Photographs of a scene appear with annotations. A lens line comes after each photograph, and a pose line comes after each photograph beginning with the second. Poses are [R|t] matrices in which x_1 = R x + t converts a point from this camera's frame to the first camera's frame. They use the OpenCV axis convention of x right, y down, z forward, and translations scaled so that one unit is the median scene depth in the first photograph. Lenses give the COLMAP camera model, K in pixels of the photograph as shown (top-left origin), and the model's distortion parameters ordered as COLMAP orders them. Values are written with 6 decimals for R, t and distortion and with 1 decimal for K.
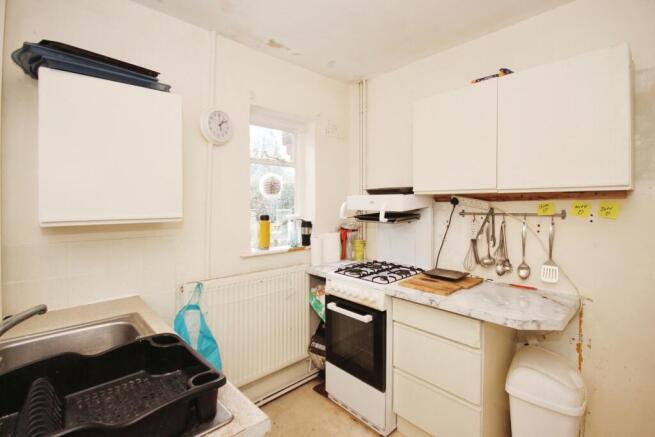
lens RADIAL K [[305.3, 0, 328.5], [0, 305.3, 205.5], [0, 0, 1]] dist [-0.000277, -0.000099]
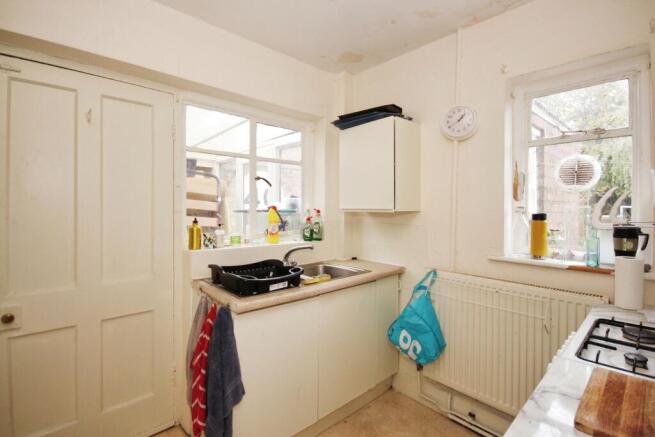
lens RADIAL K [[305.3, 0, 328.5], [0, 305.3, 205.5], [0, 0, 1]] dist [-0.000277, -0.000099]
pose [[-0.006148, -0.002210, -0.999979, 0.549399], [-0.010889, 0.999938, -0.002143, 0.019479], [0.999922, 0.010876, -0.006172, 0.493188]]
